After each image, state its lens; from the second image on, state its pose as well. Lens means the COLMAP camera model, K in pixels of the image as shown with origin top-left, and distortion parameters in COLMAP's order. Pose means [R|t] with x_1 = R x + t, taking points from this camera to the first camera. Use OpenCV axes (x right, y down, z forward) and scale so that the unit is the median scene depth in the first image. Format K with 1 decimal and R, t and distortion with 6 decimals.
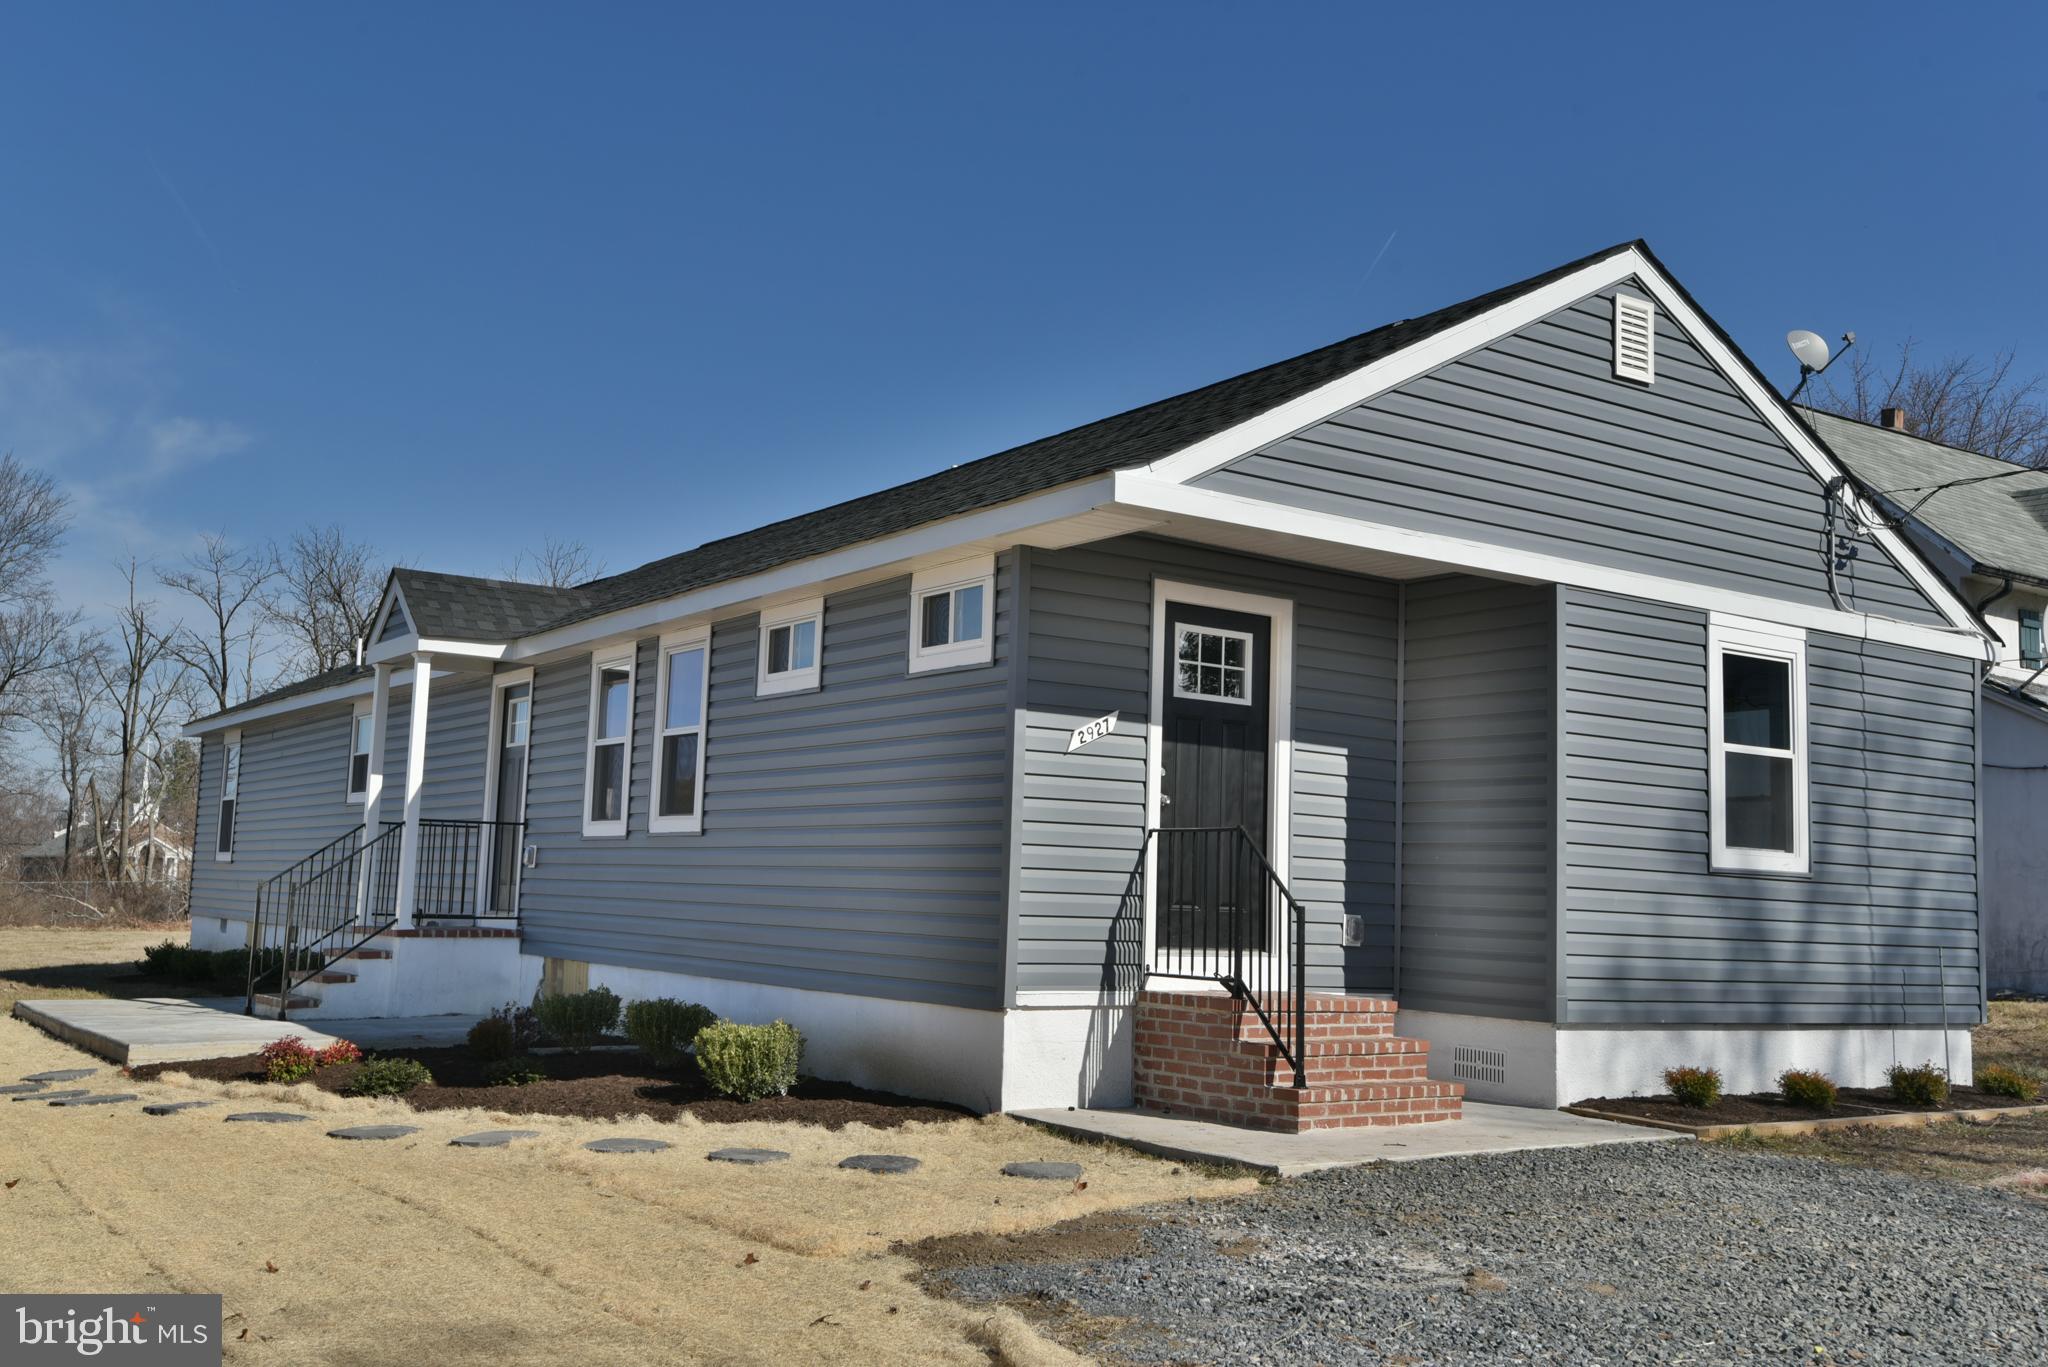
lens RADIAL K [[1941.9, 0, 1027.8], [0, 1941.9, 665.5], [0, 0, 1]] dist [0.038091, 0.000000]
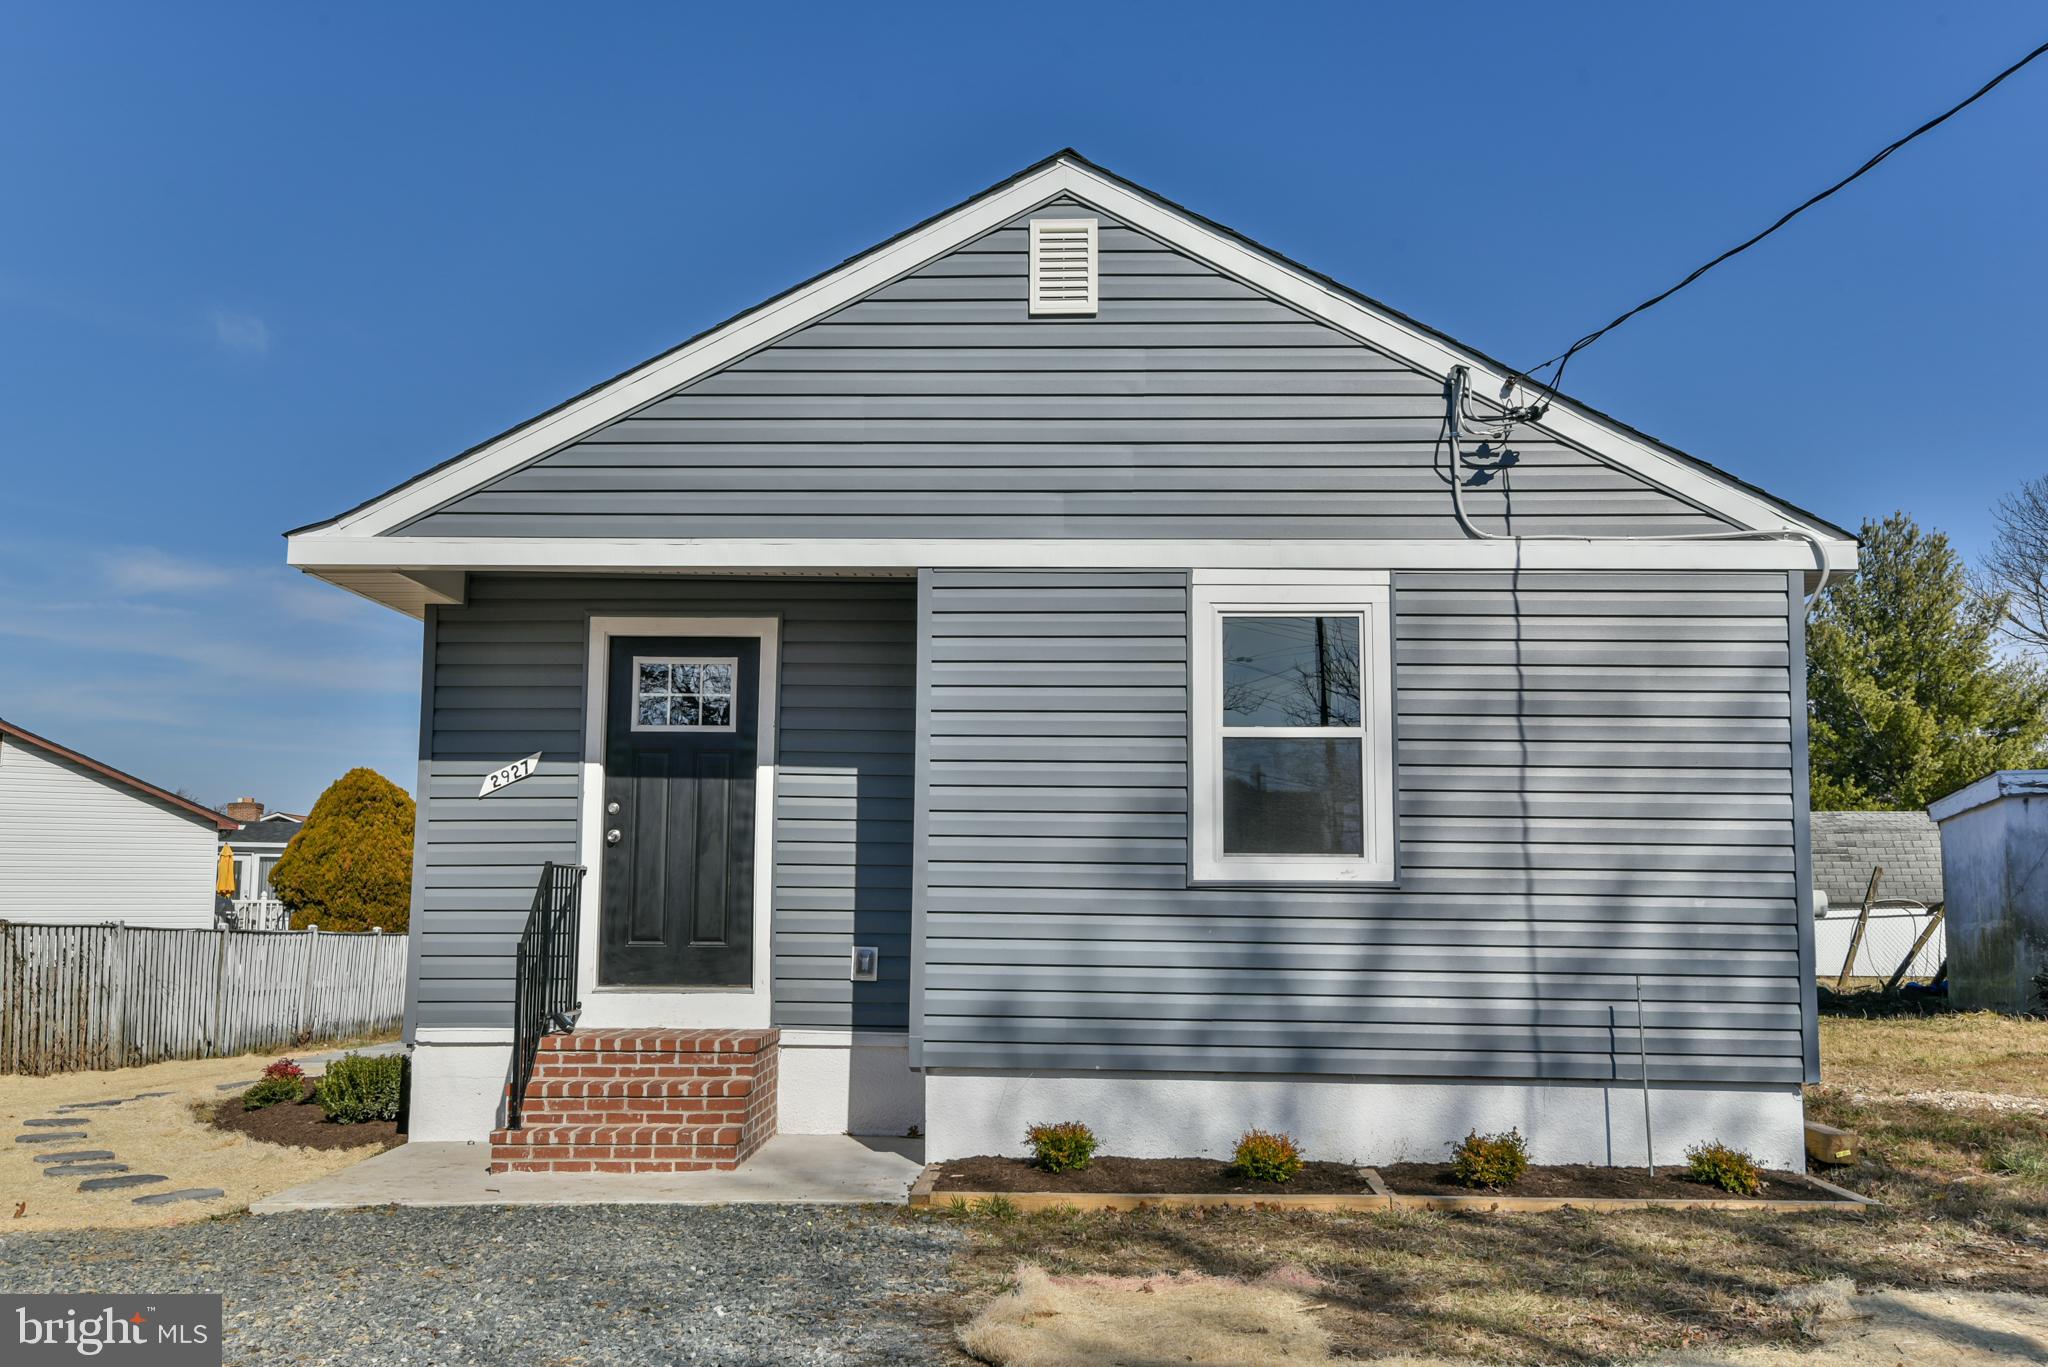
lens RADIAL K [[1884.2, 0, 1028.4], [0, 1884.2, 670.6], [0, 0, 1]] dist [0.042330, 0.000000]
pose [[0.801876, -0.103001, -0.588545, 0.763183], [0.091884, 0.994570, -0.048869, 0.047848], [0.590383, -0.014891, 0.806986, 0.318564]]
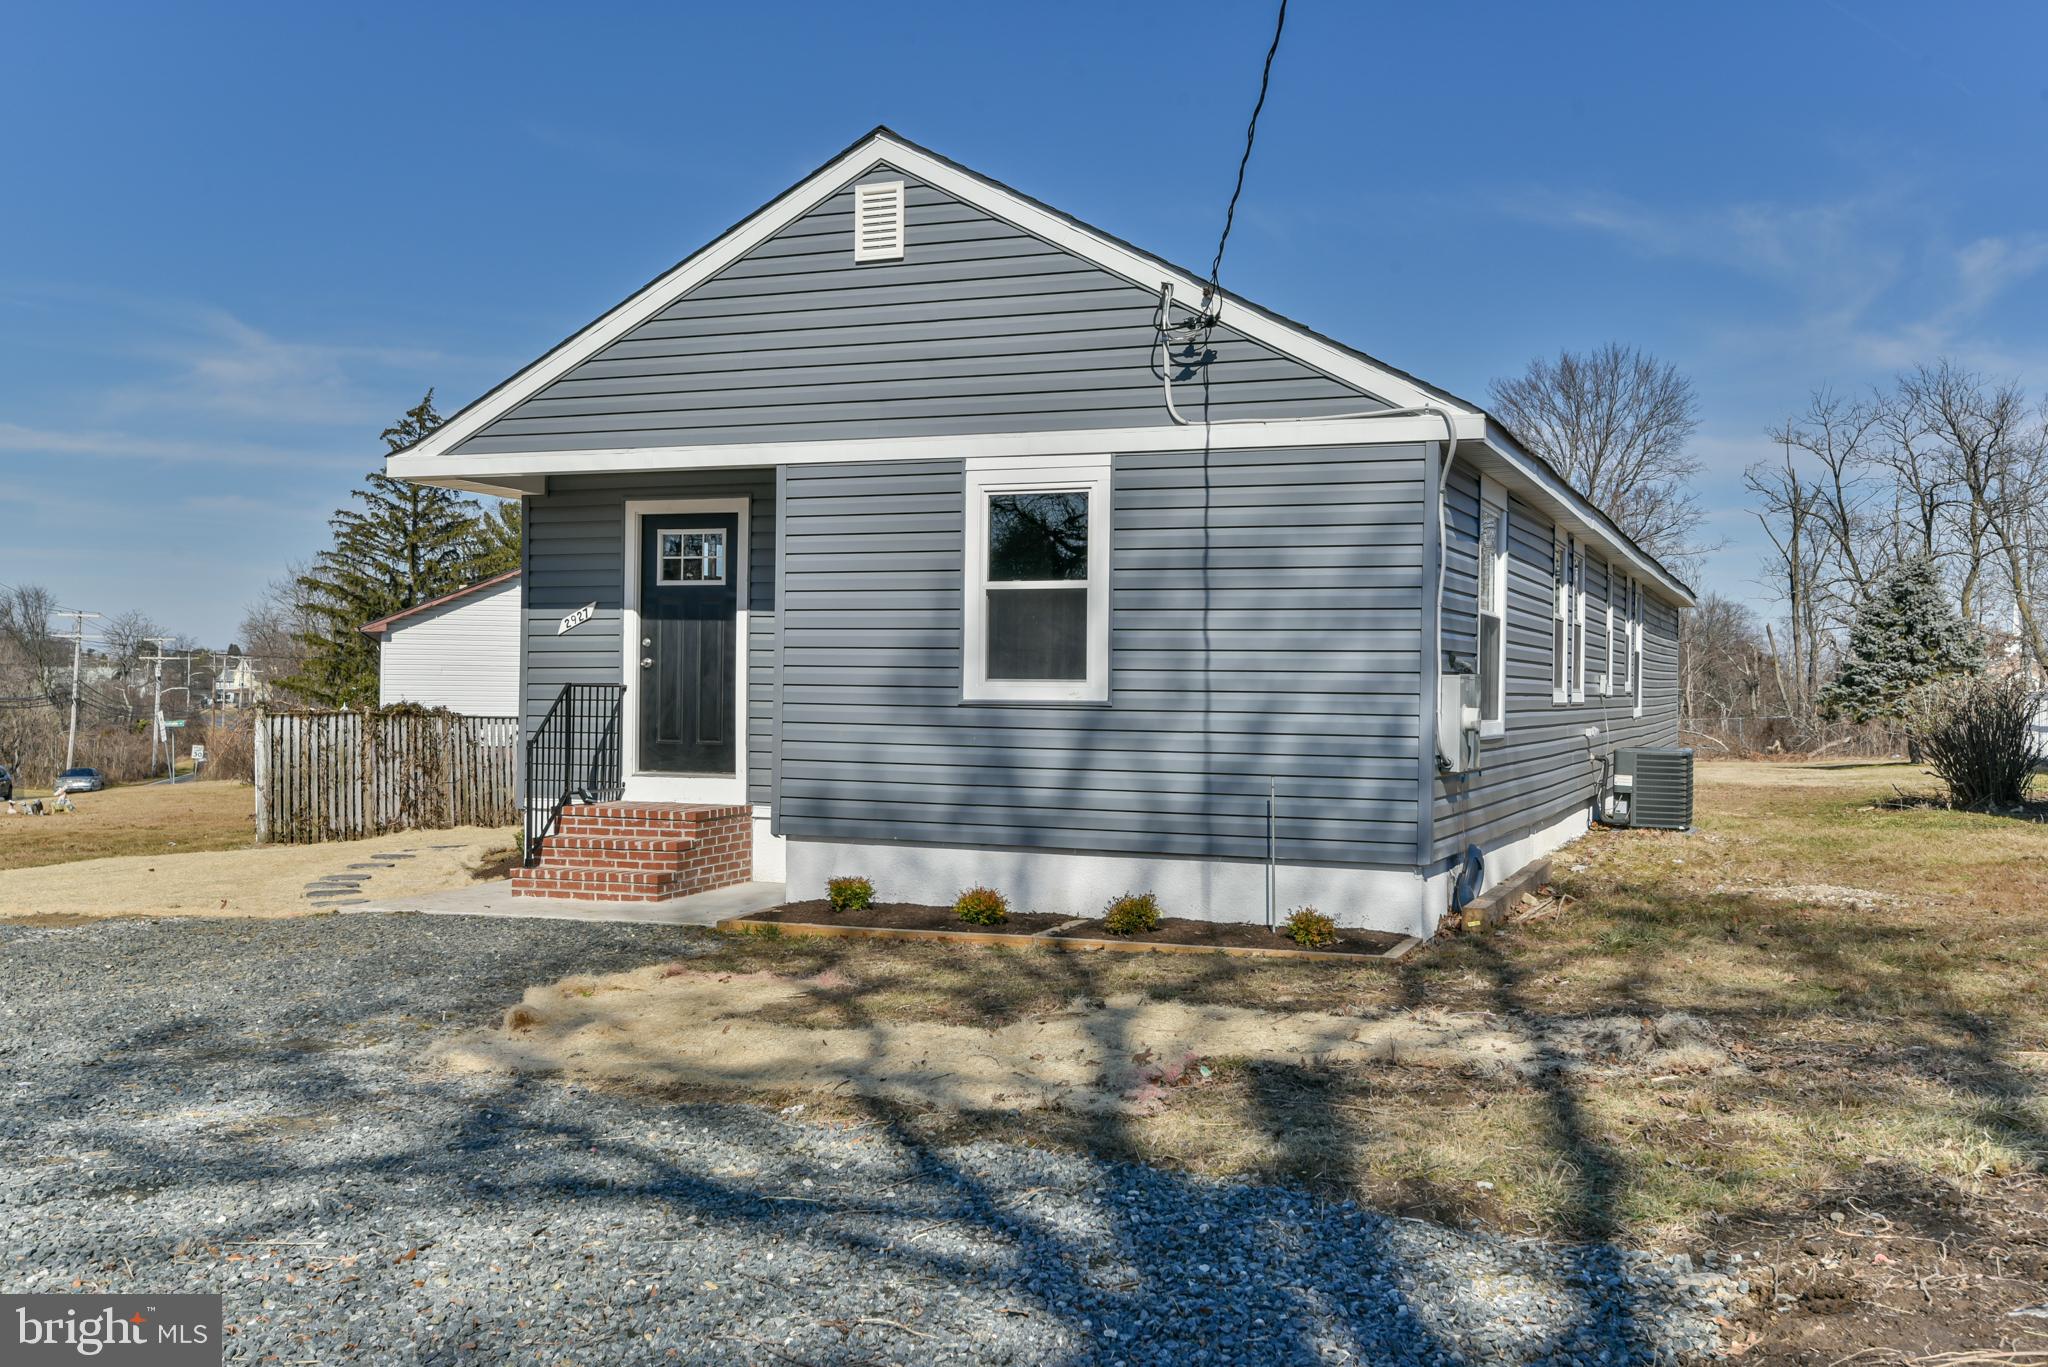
lens RADIAL K [[1884.2, 0, 1031.9], [0, 1884.2, 673.2], [0, 0, 1]] dist [0.042330, 0.000000]
pose [[0.555257, -0.036542, -0.830876, 1.221374], [0.107414, 0.993818, 0.028074, 0.063399], [0.824713, -0.104836, 0.555749, 0.453647]]
